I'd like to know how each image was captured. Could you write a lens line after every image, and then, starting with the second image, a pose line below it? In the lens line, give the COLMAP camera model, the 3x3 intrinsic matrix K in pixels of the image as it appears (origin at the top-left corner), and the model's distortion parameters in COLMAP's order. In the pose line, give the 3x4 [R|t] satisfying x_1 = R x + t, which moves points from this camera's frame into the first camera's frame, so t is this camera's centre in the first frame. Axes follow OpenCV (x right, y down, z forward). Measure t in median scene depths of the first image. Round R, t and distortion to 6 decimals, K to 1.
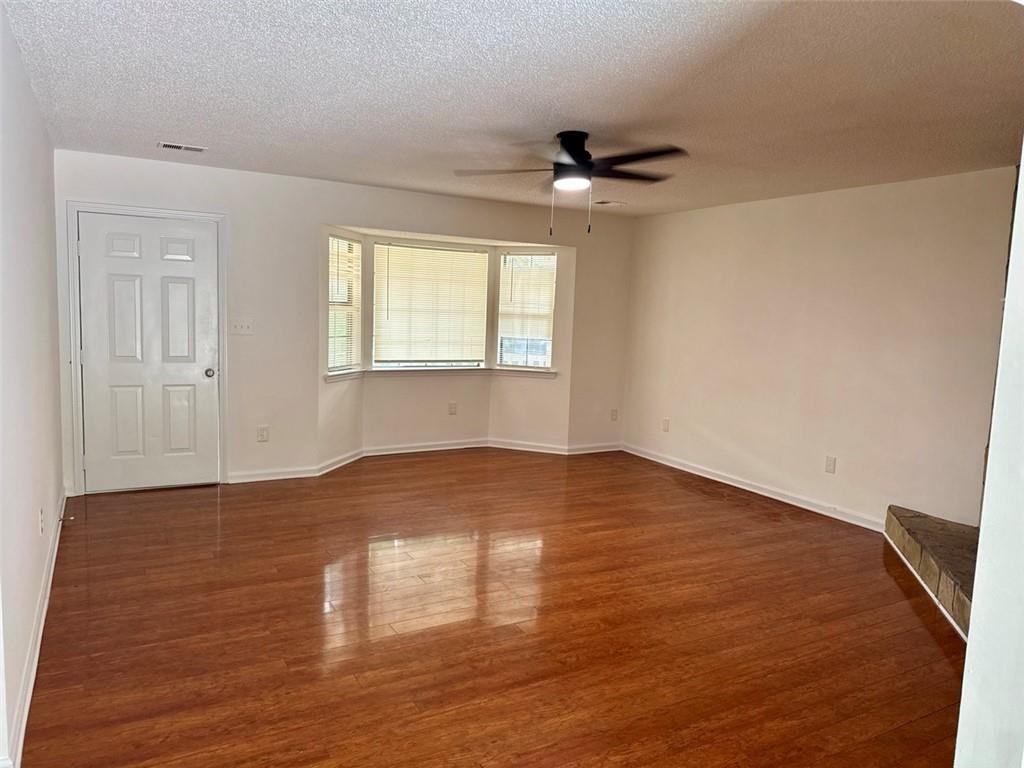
lens RADIAL K [[721.1, 0, 512.0], [0, 721.1, 384.0], [0, 0, 1]] dist [0.138034, -0.192215]
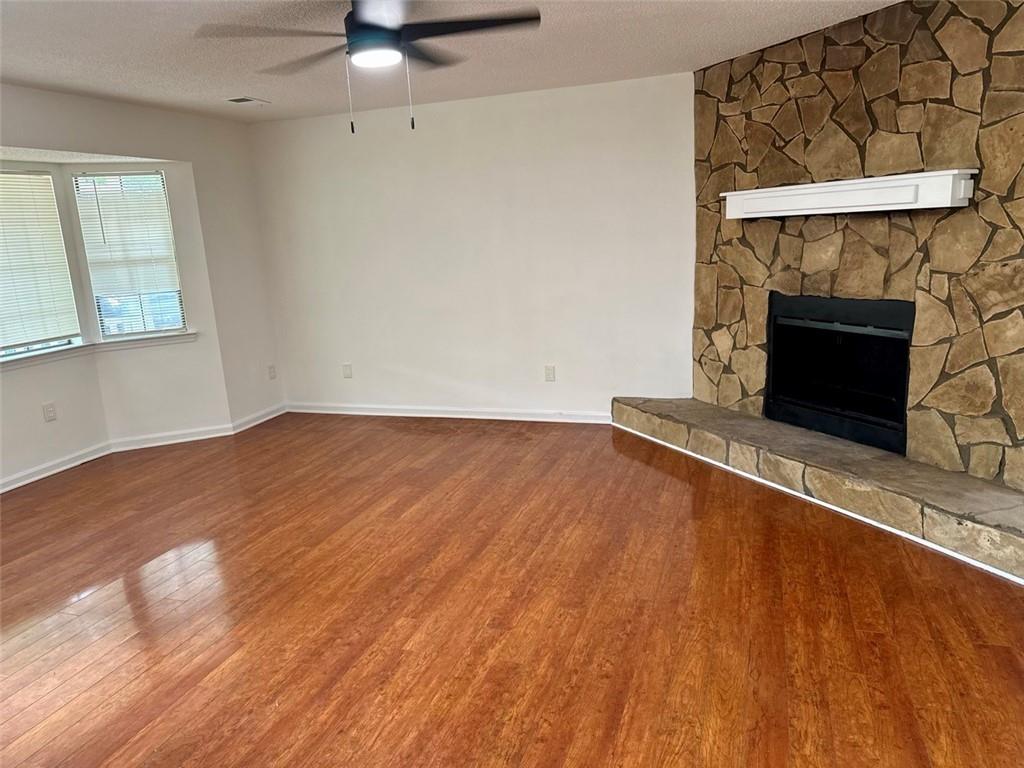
lens RADIAL K [[721.1, 0, 512.0], [0, 721.1, 384.0], [0, 0, 1]] dist [0.138034, -0.192215]
pose [[0.740592, -0.218020, 0.635603, -0.196638], [0.155324, 0.975827, 0.153740, -0.031056], [-0.653757, -0.015134, 0.756553, 0.203518]]
